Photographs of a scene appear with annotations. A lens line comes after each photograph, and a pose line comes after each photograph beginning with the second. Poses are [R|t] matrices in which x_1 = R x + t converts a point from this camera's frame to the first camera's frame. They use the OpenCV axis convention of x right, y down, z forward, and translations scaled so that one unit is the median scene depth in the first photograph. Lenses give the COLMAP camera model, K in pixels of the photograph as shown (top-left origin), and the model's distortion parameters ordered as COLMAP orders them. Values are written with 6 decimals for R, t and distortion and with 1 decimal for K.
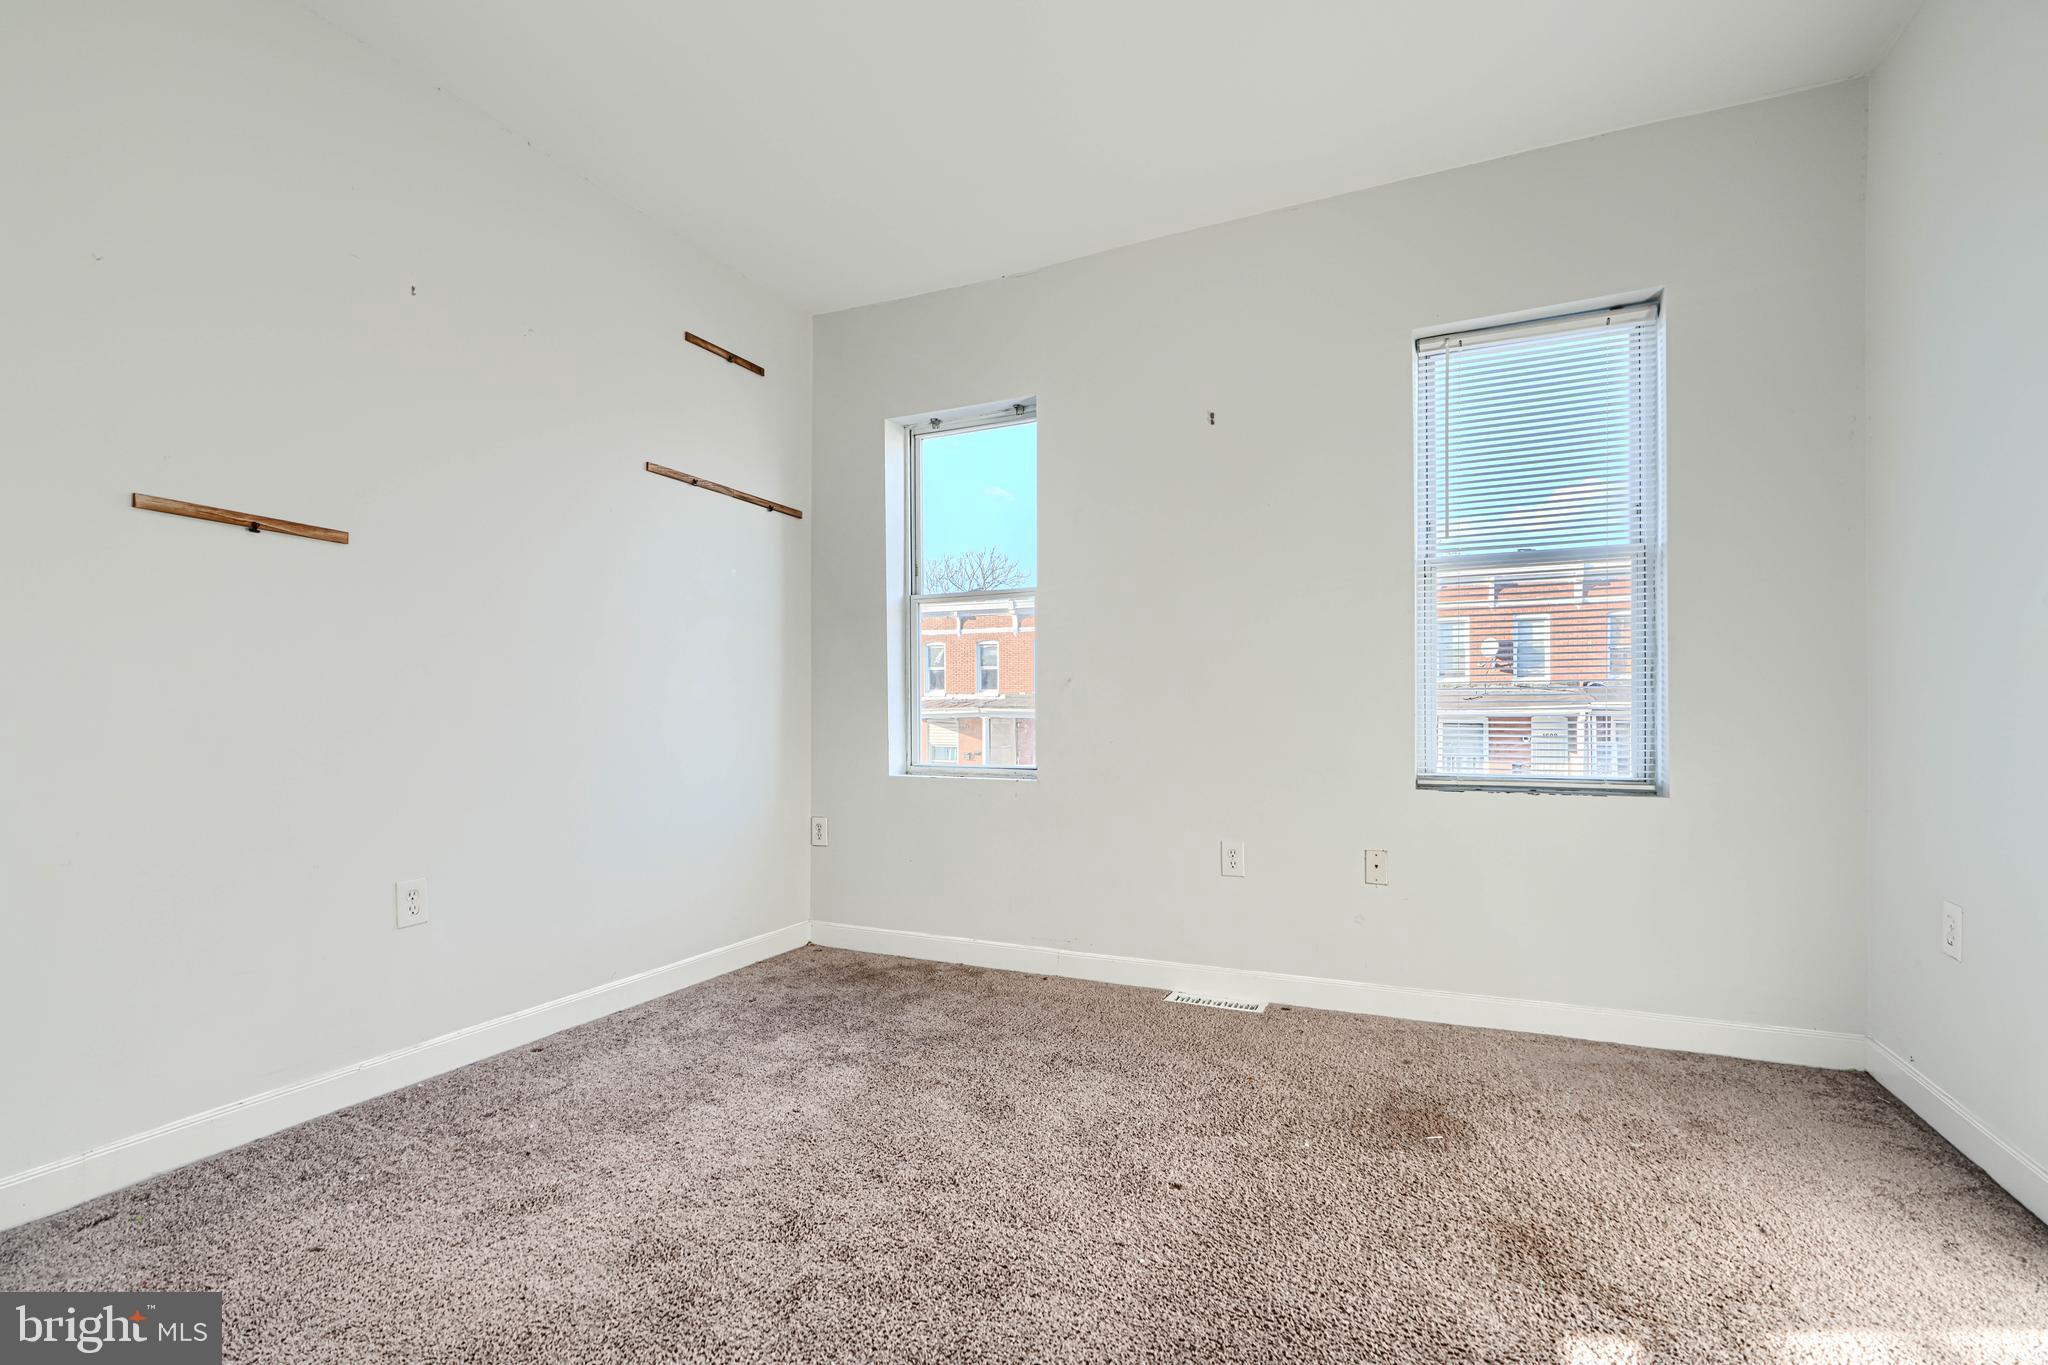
lens RADIAL K [[933.5, 0, 1021.9], [0, 933.5, 697.6], [0, 0, 1]] dist [-0.001702, 0.000821]
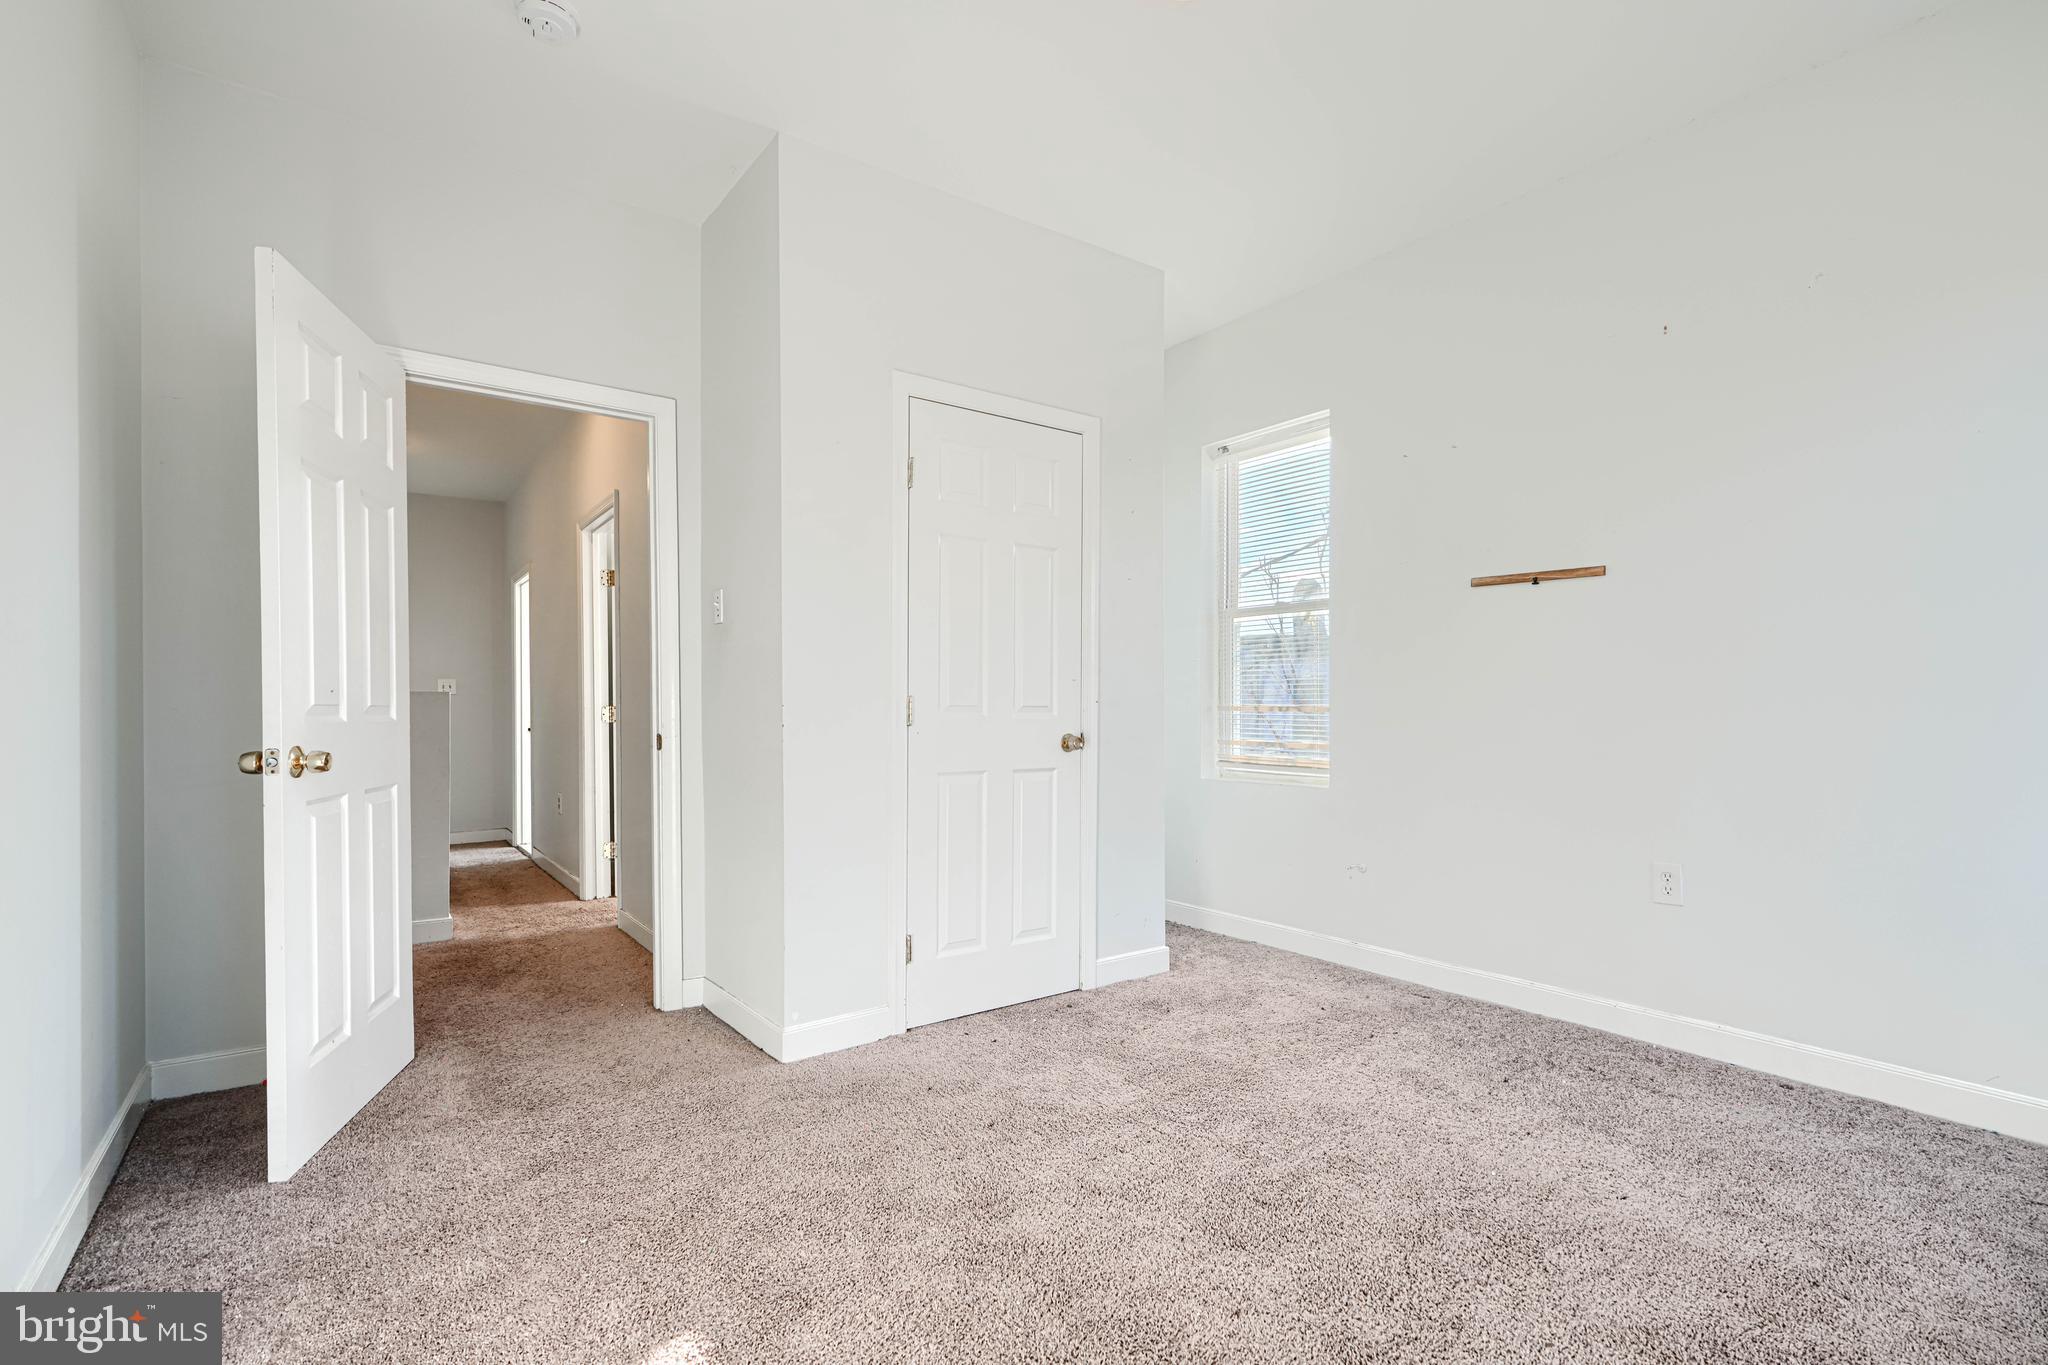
lens RADIAL K [[933.5, 0, 1021.9], [0, 933.5, 697.6], [0, 0, 1]] dist [-0.001702, 0.000821]
pose [[-0.494601, -0.002853, -0.869115, 0.730519], [0.025007, 0.999534, -0.017513, -0.000731], [0.868760, -0.030396, -0.494299, 0.943975]]
